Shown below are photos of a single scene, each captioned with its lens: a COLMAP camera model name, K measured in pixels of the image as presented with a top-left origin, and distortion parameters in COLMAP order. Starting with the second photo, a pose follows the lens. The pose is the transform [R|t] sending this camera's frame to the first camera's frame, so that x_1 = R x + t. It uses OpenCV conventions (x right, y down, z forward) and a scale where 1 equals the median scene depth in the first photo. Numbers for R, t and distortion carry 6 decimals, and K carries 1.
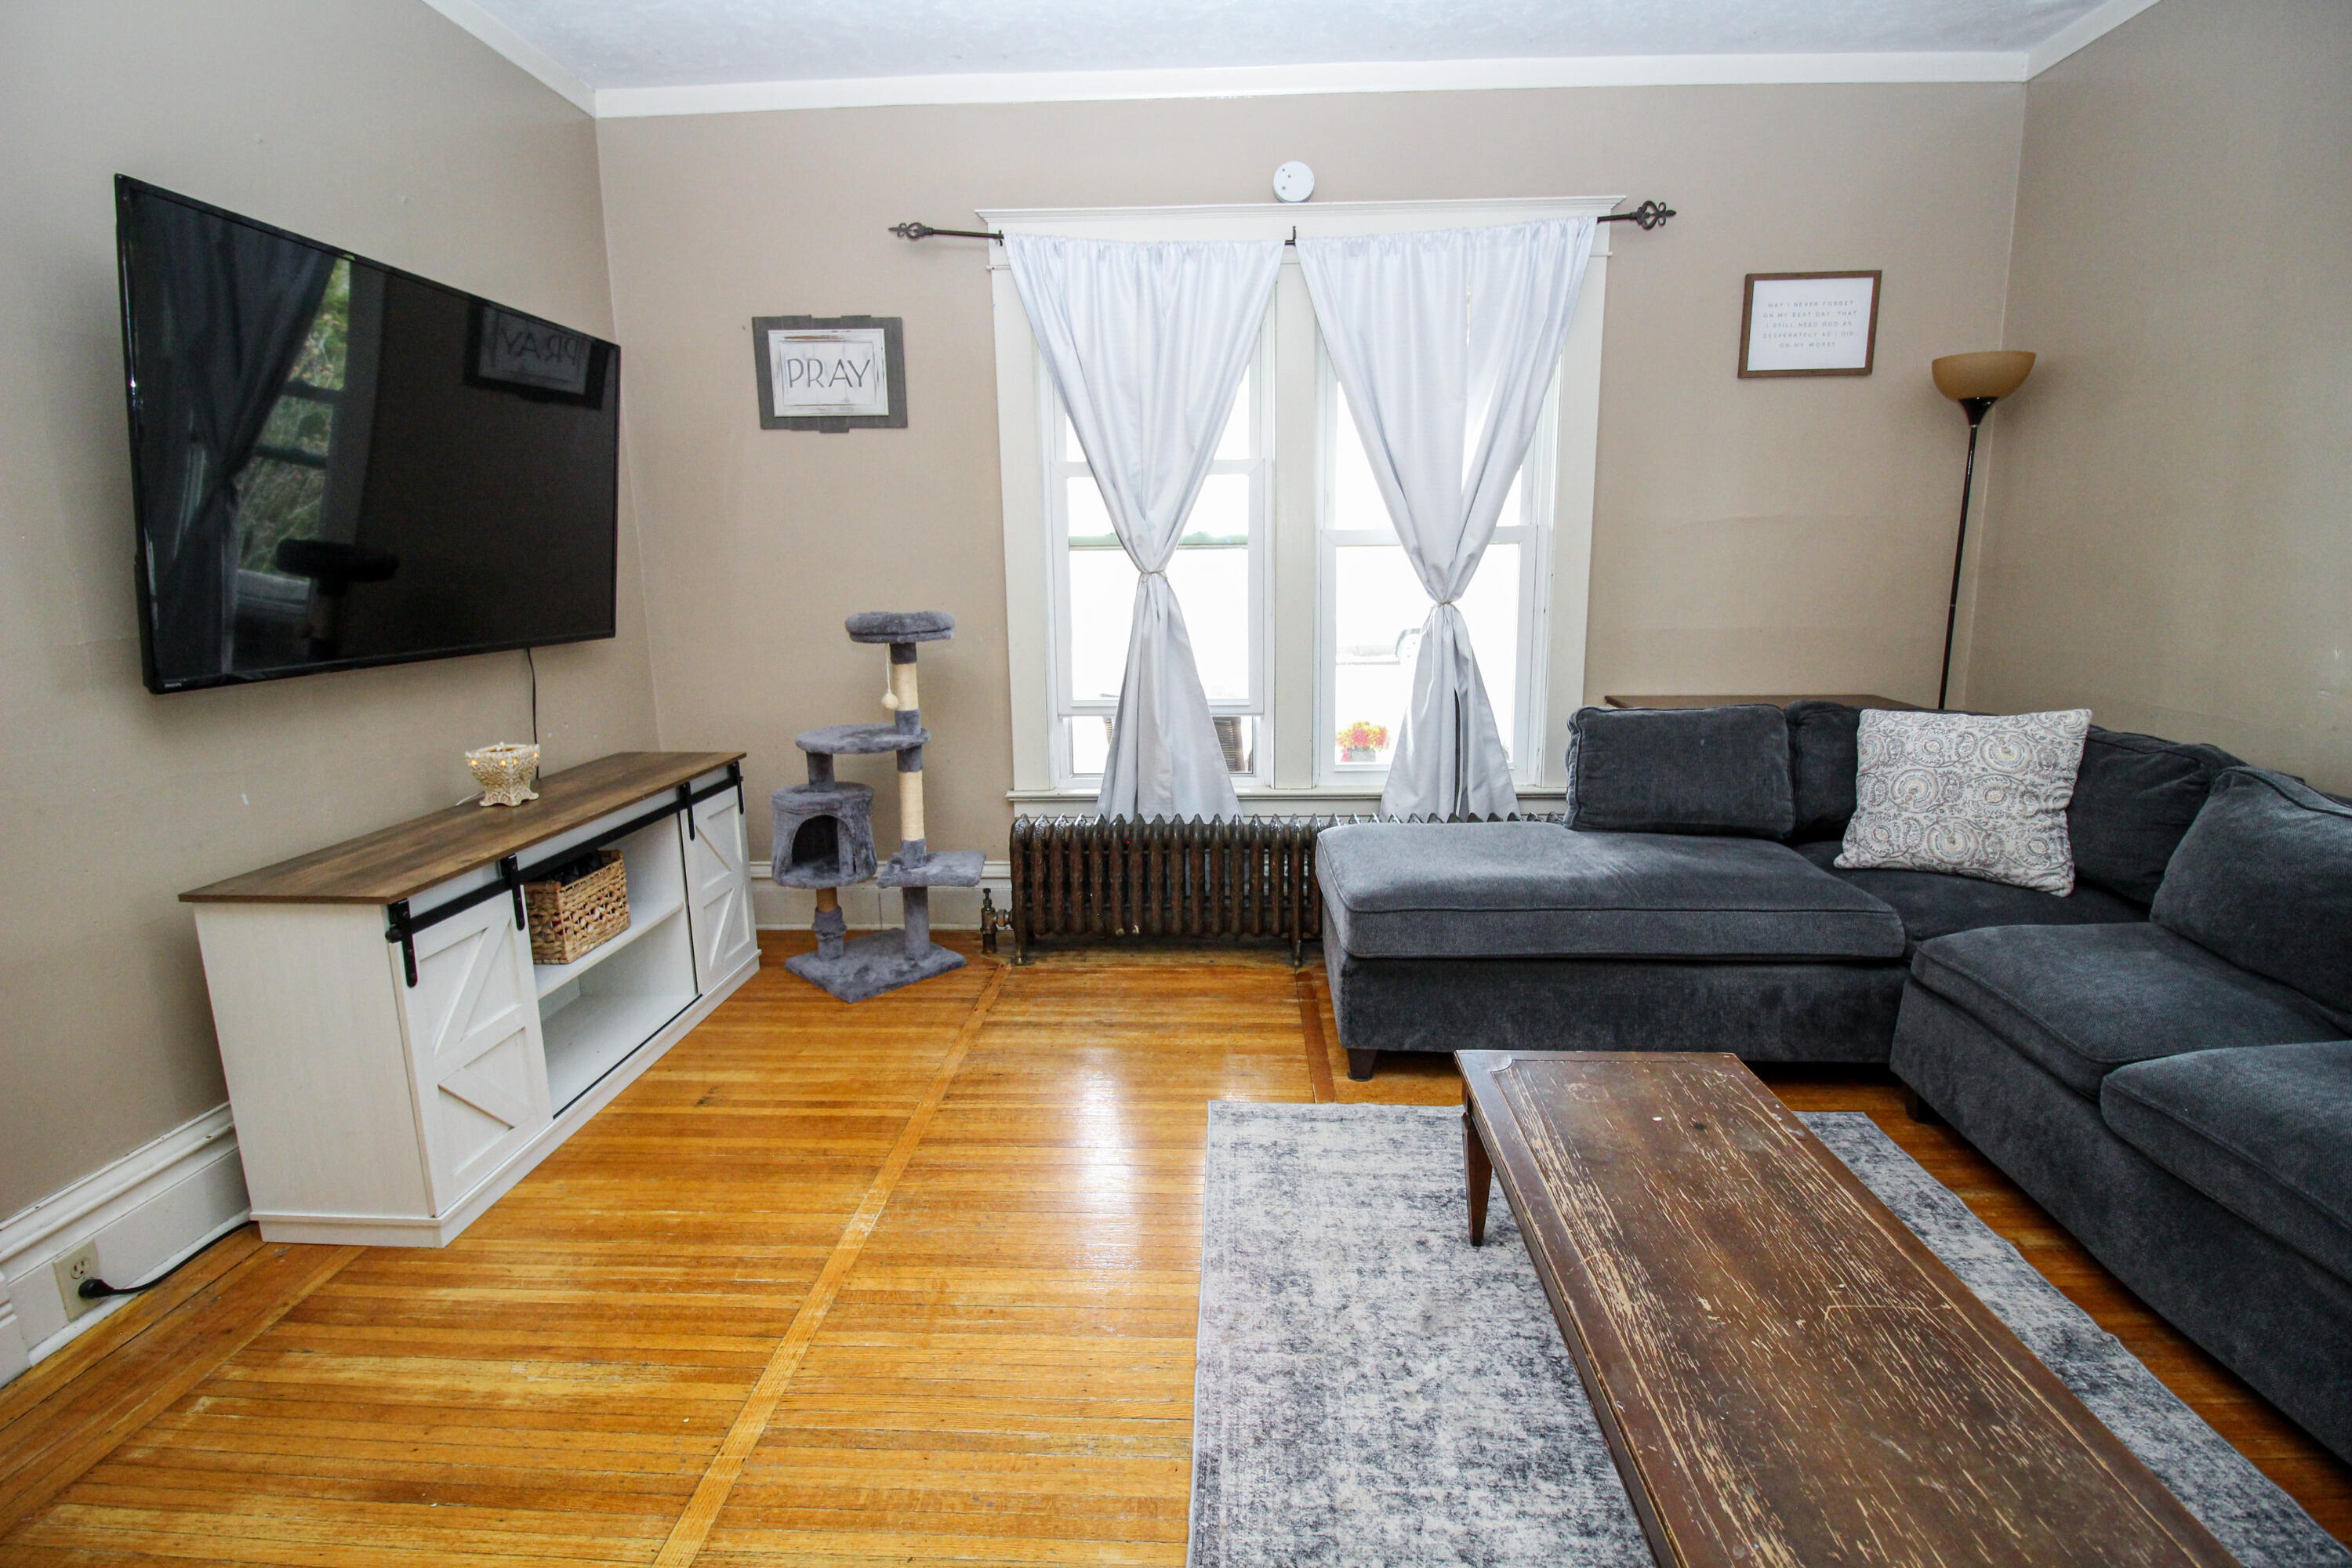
lens RADIAL K [[1090.8, 0, 1177.0], [0, 1090.8, 775.6], [0, 0, 1]] dist [-0.002129, -0.011107]
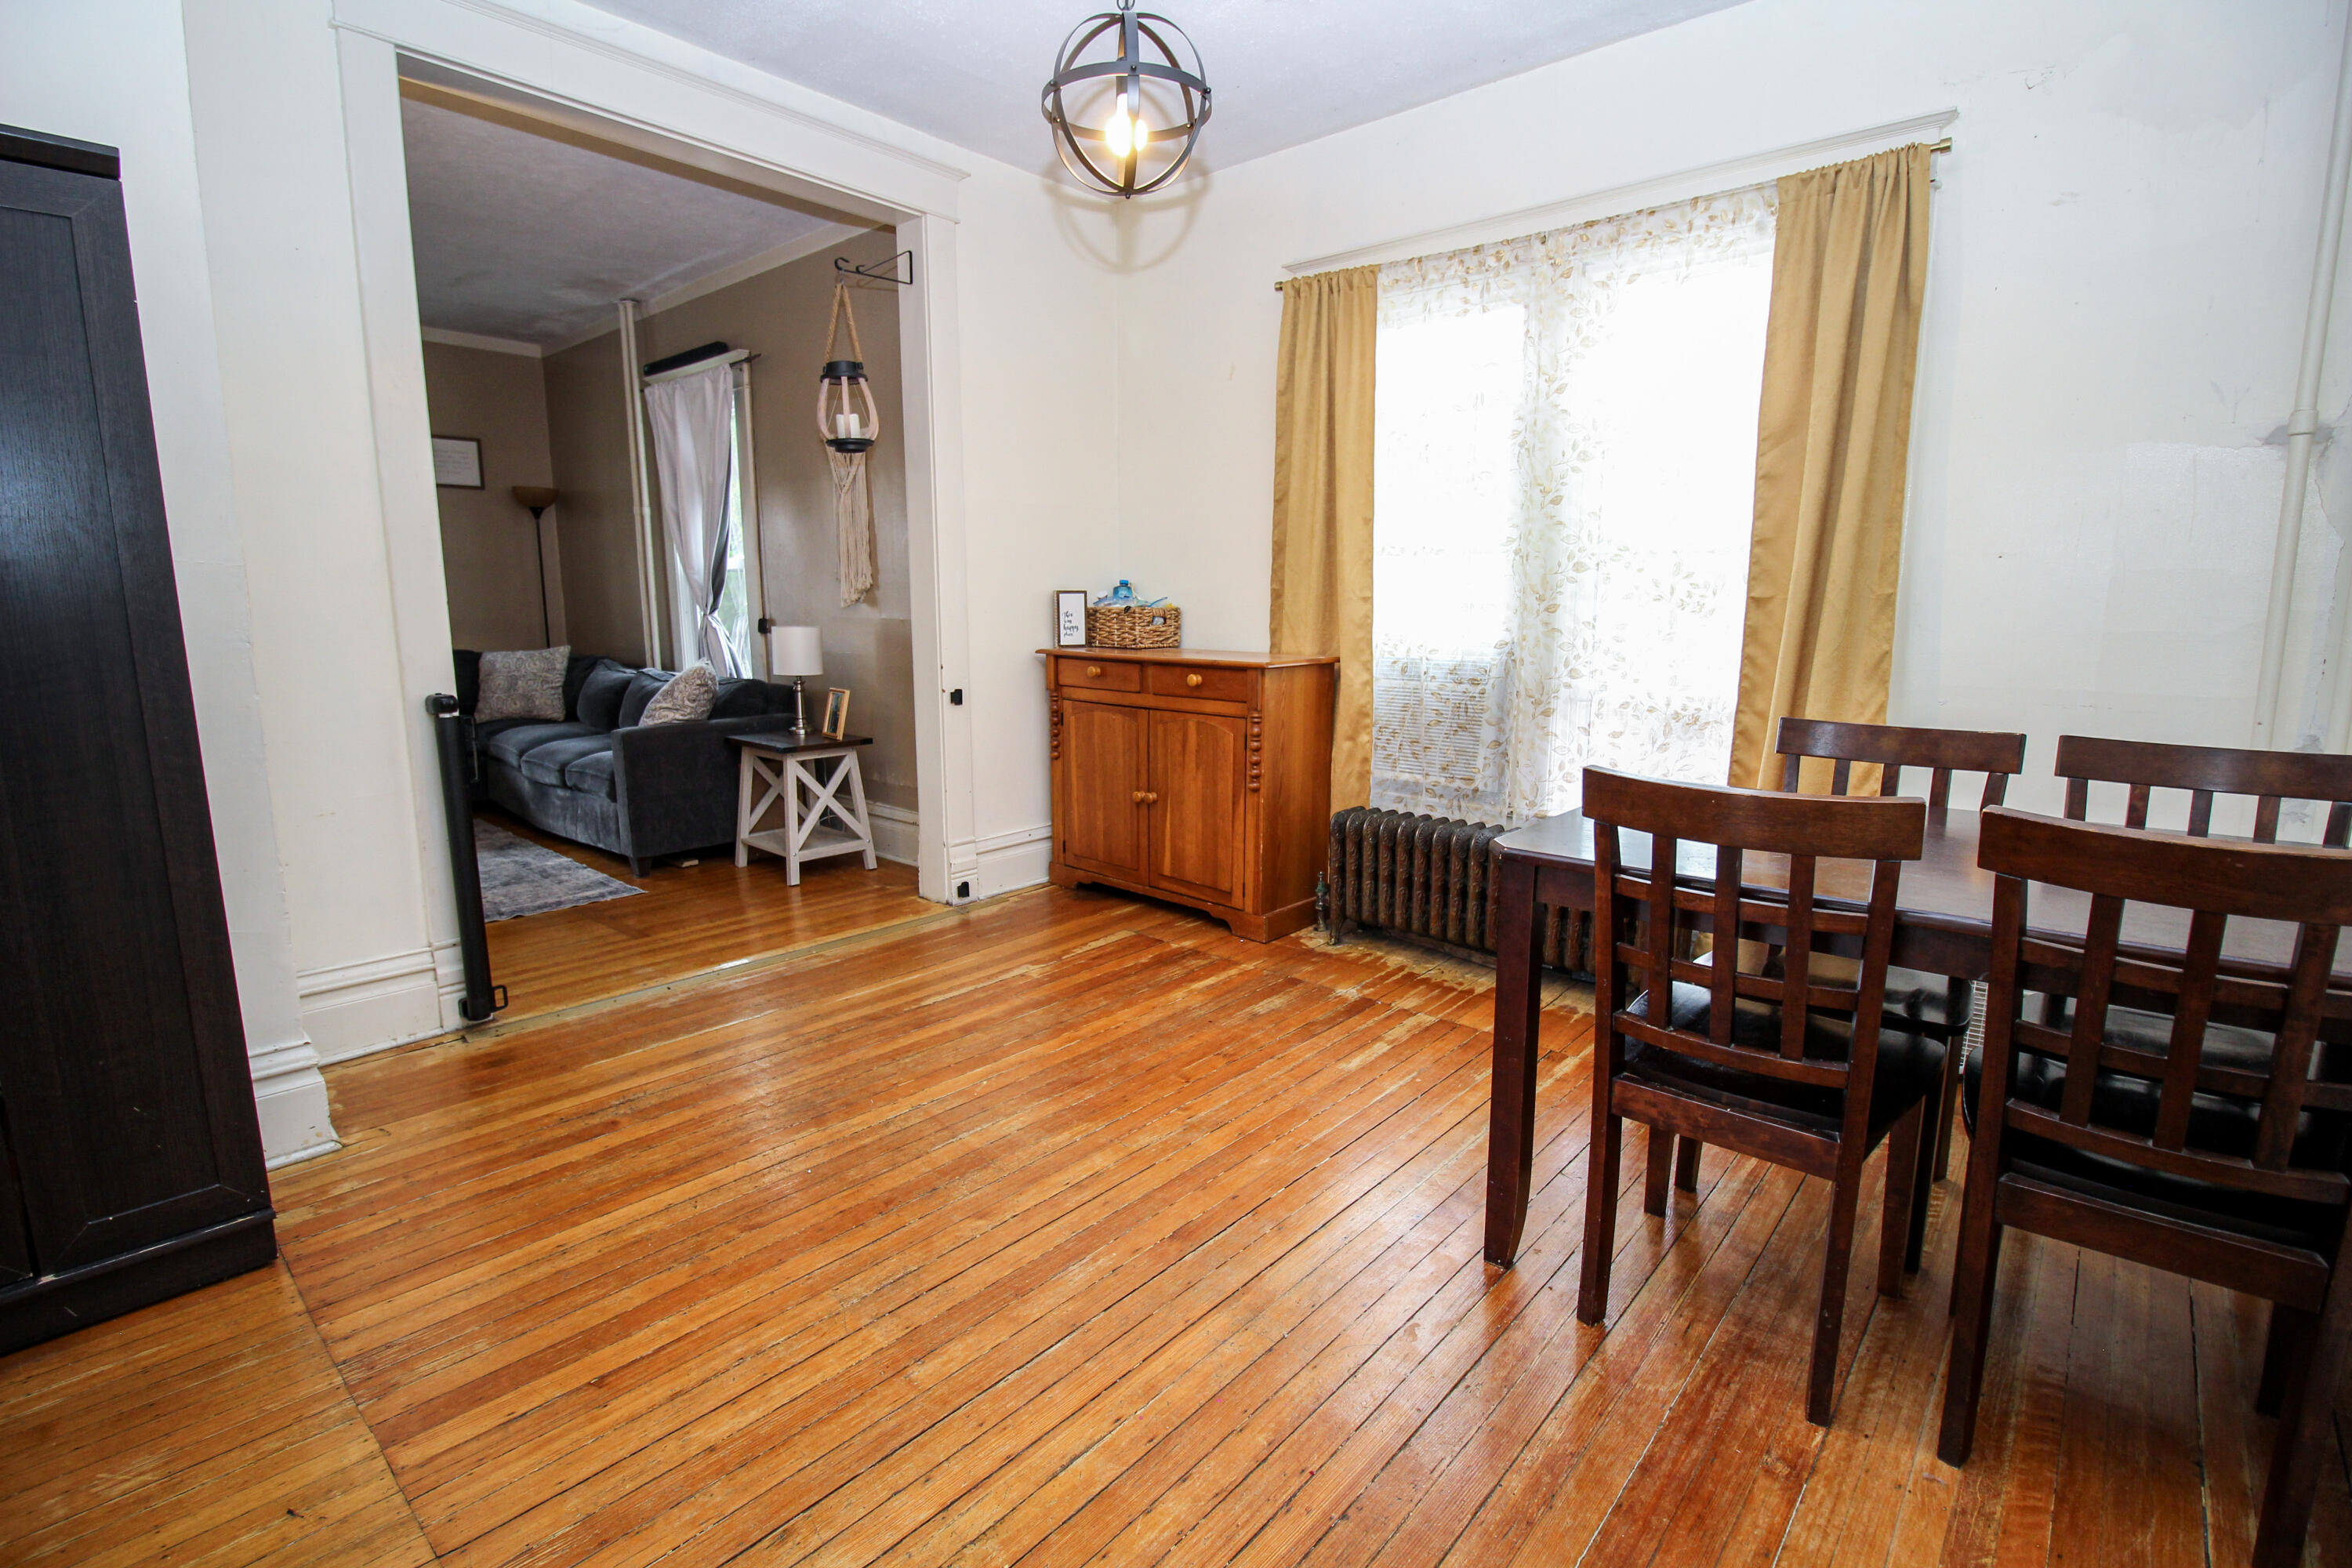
lens RADIAL K [[1090.8, 0, 1184.1], [0, 1090.8, 786.8], [0, 0, 1]] dist [-0.002129, -0.011107]
pose [[0.622427, -0.119104, 0.773562, -0.171862], [0.134580, 0.989920, 0.044129, 0.261939], [-0.771020, 0.076638, 0.632182, -1.245321]]
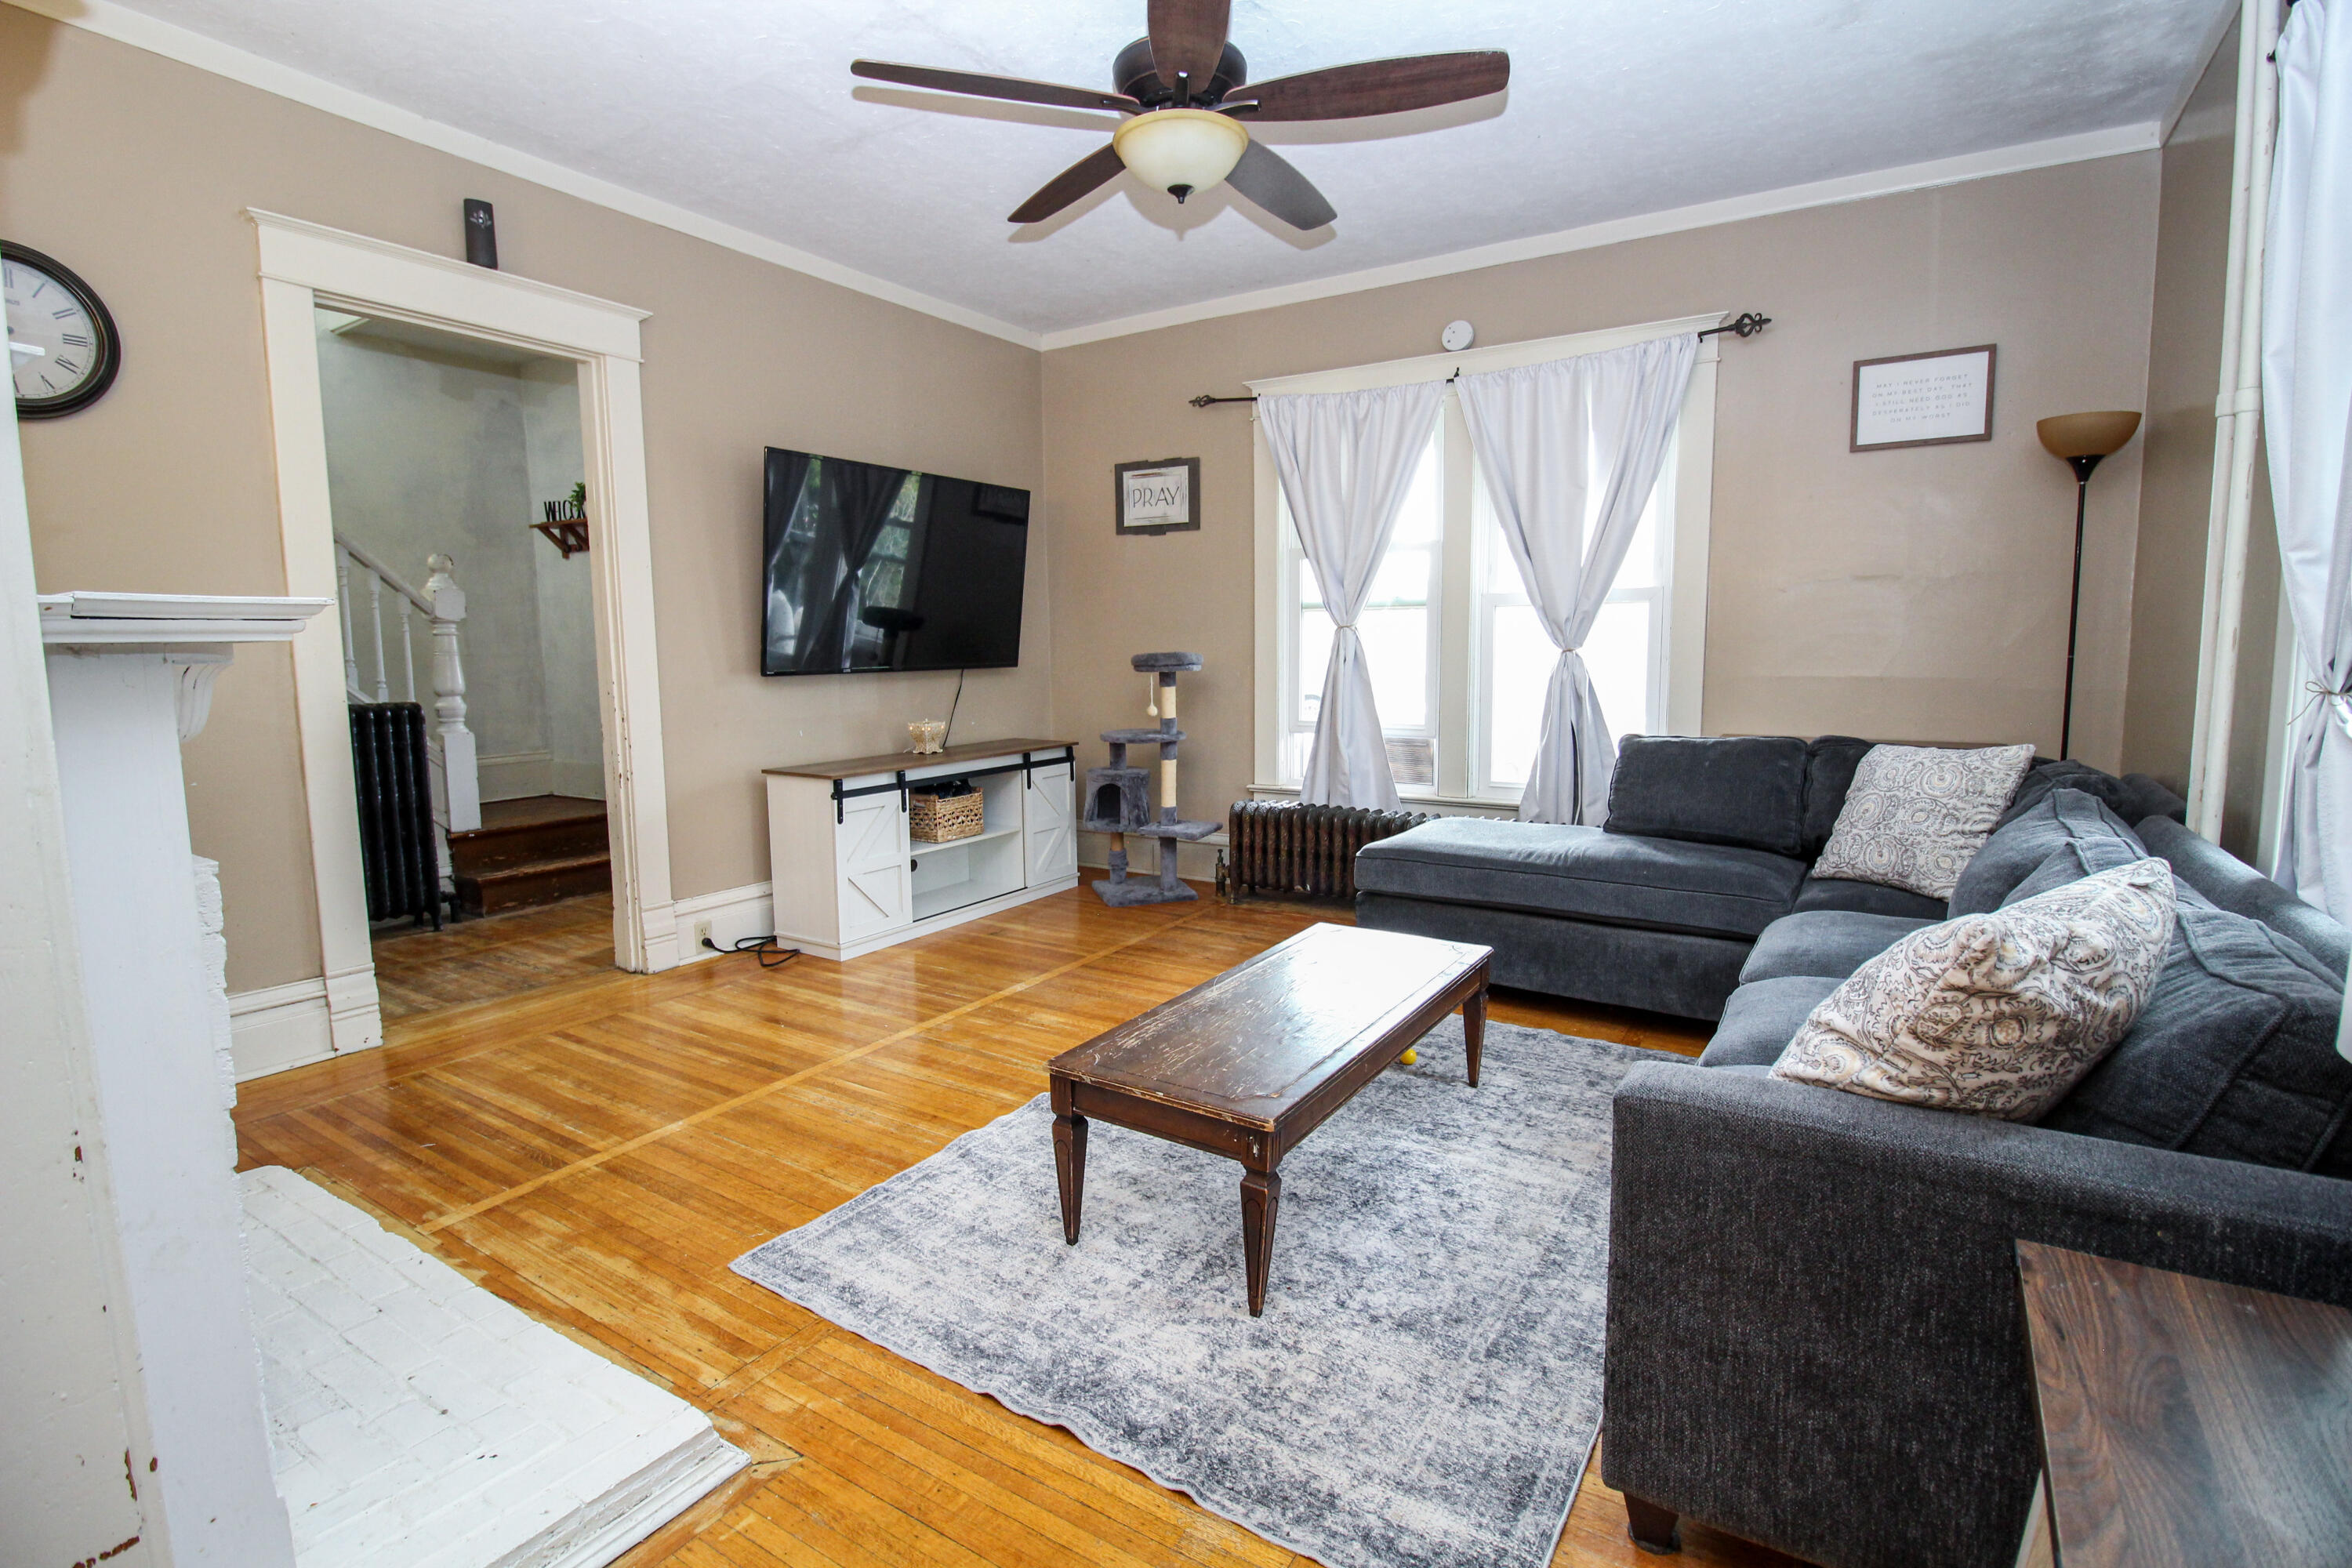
lens RADIAL K [[1090.8, 0, 1177.7], [0, 1090.8, 771.3], [0, 0, 1]] dist [-0.002129, -0.011107]
pose [[0.868038, 0.062712, -0.492522, 0.514039], [-0.095690, 0.994524, -0.042017, 0.074957], [0.487190, 0.083602, 0.869285, -0.287464]]
